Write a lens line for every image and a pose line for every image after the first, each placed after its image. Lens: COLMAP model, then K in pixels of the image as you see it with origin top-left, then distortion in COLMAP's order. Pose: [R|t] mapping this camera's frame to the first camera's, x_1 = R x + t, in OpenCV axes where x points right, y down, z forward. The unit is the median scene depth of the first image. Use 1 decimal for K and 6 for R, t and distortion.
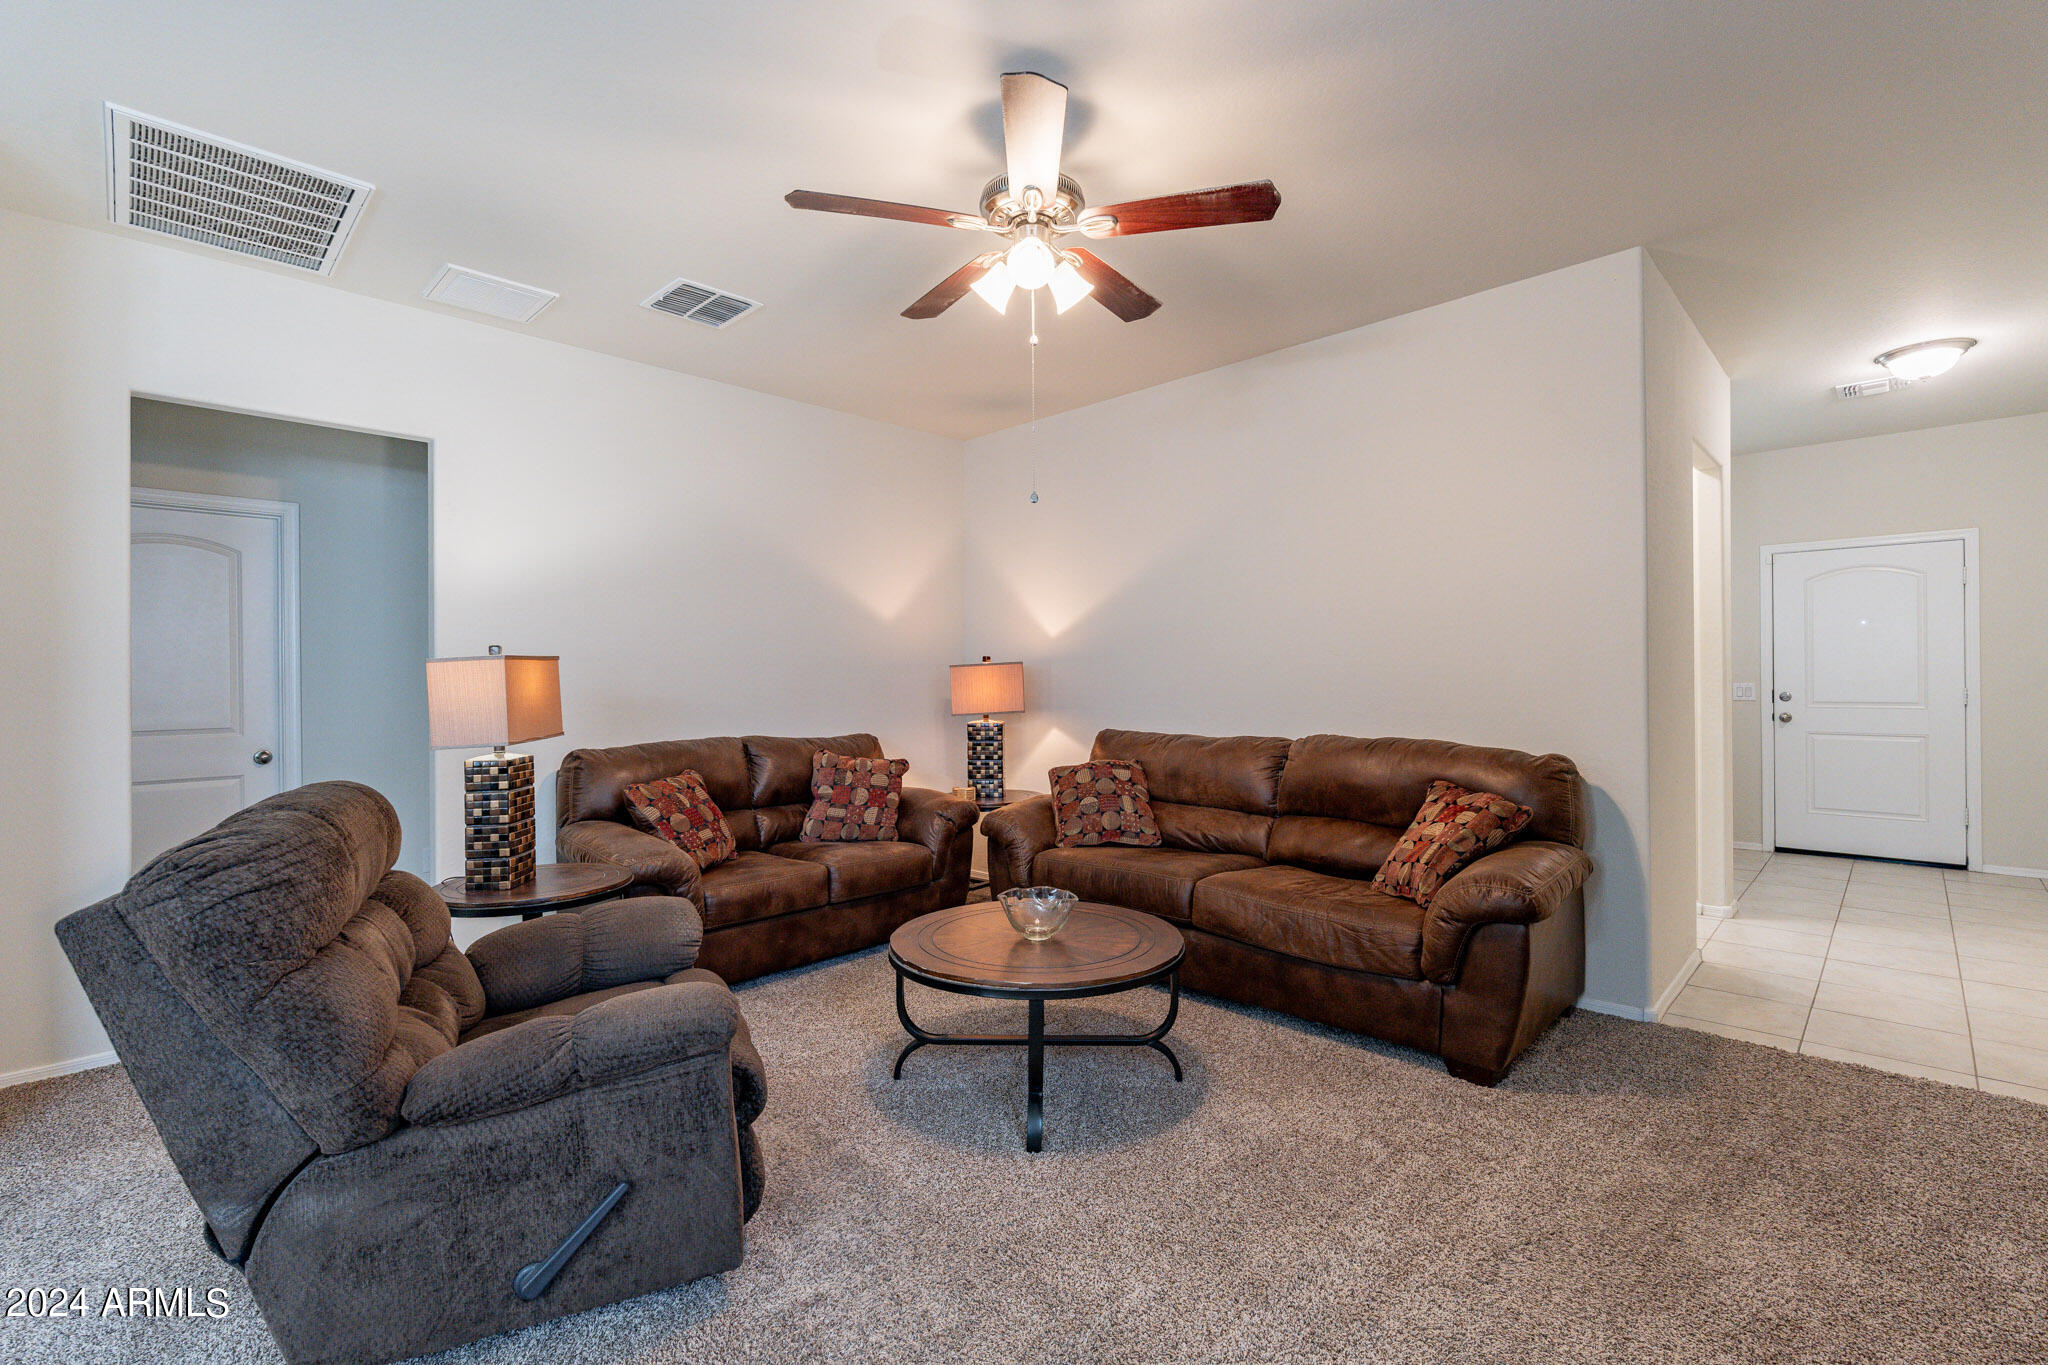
lens RADIAL K [[905.2, 0, 1017.0], [0, 905.2, 677.7], [0, 0, 1]] dist [-0.001935, 0.000319]
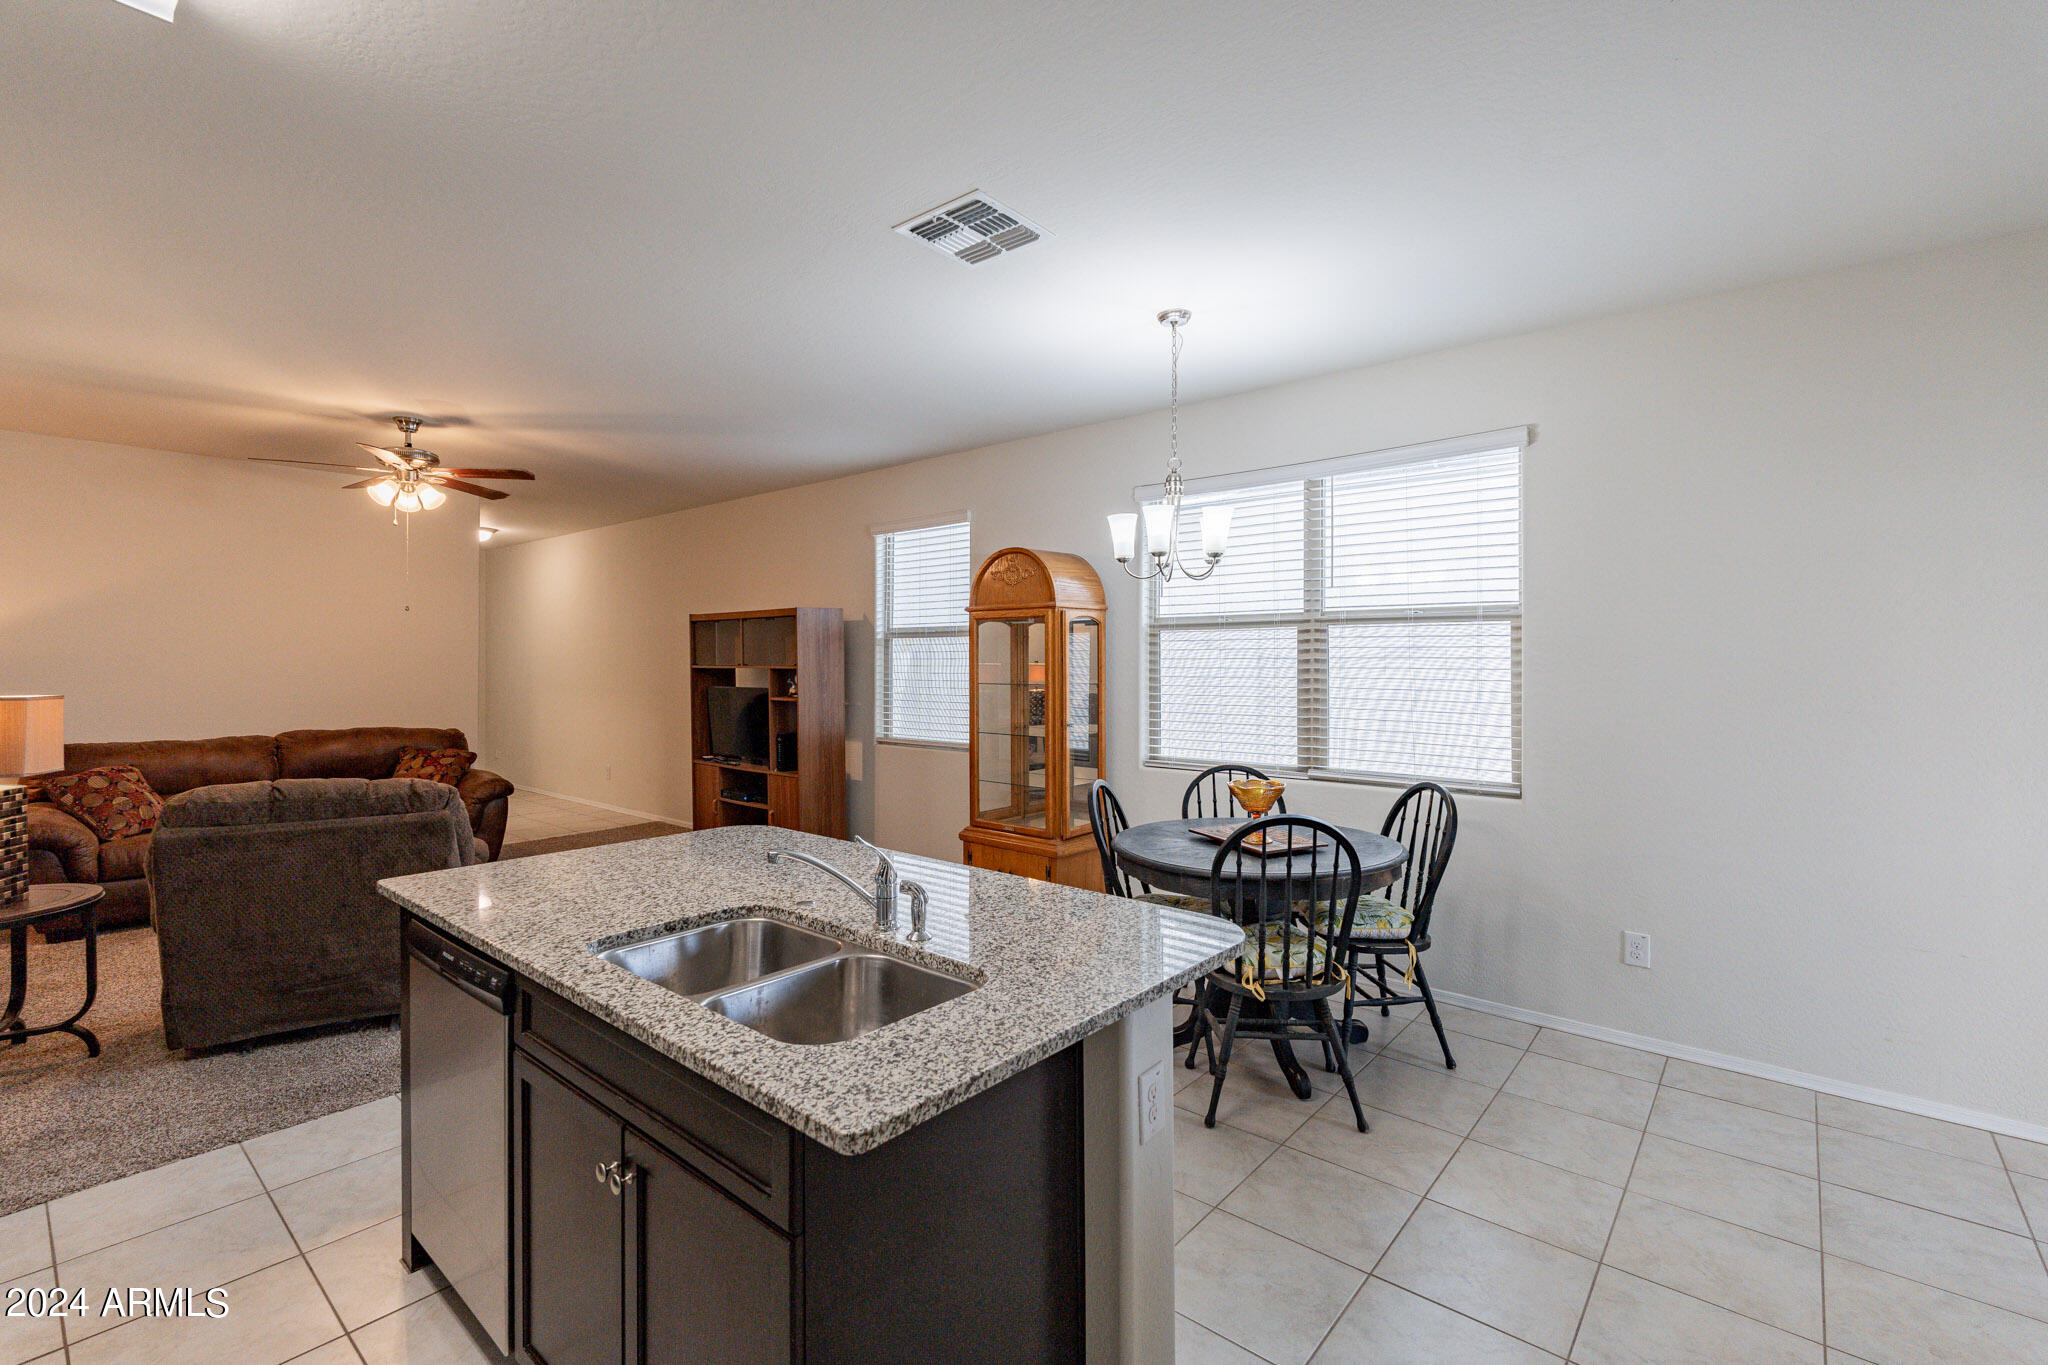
lens RADIAL K [[905.2, 0, 1030.1], [0, 905.2, 657.5], [0, 0, 1]] dist [-0.001935, 0.000319]
pose [[-0.079758, 0.015831, 0.996689, -1.274297], [-0.003410, 0.999864, -0.016154, -0.039281], [-0.996808, -0.004687, -0.079693, -0.115512]]
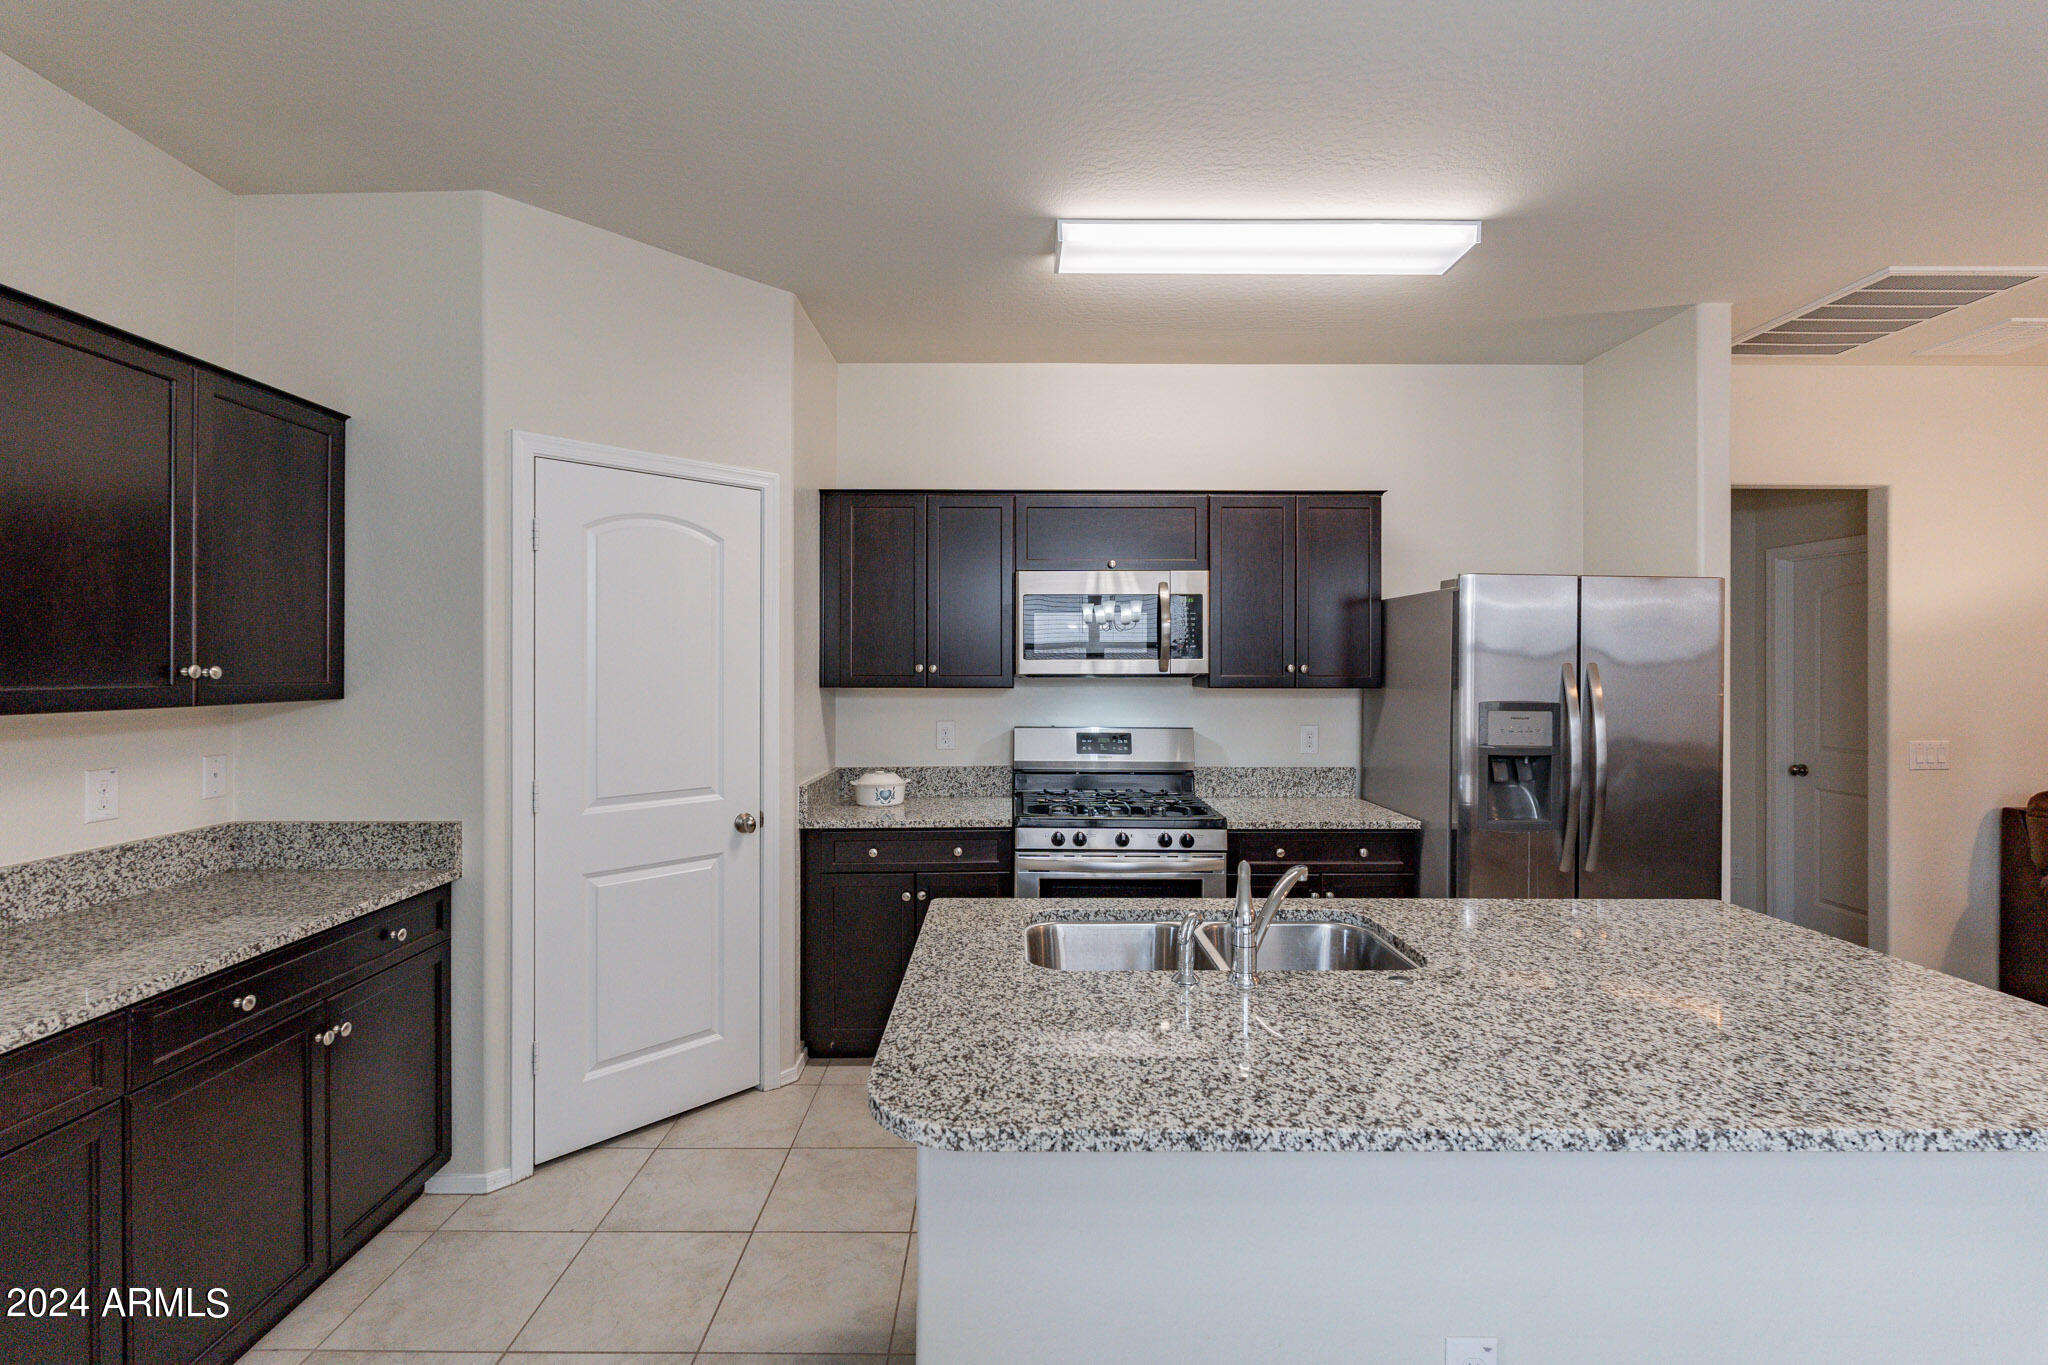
lens RADIAL K [[905.2, 0, 1019.1], [0, 905.2, 666.0], [0, 0, 1]] dist [-0.001935, 0.000319]
pose [[0.706184, 0.006857, -0.707995, -0.571438], [-0.004229, 0.999976, 0.005468, -0.050167], [0.708016, -0.000867, 0.706196, -0.442102]]
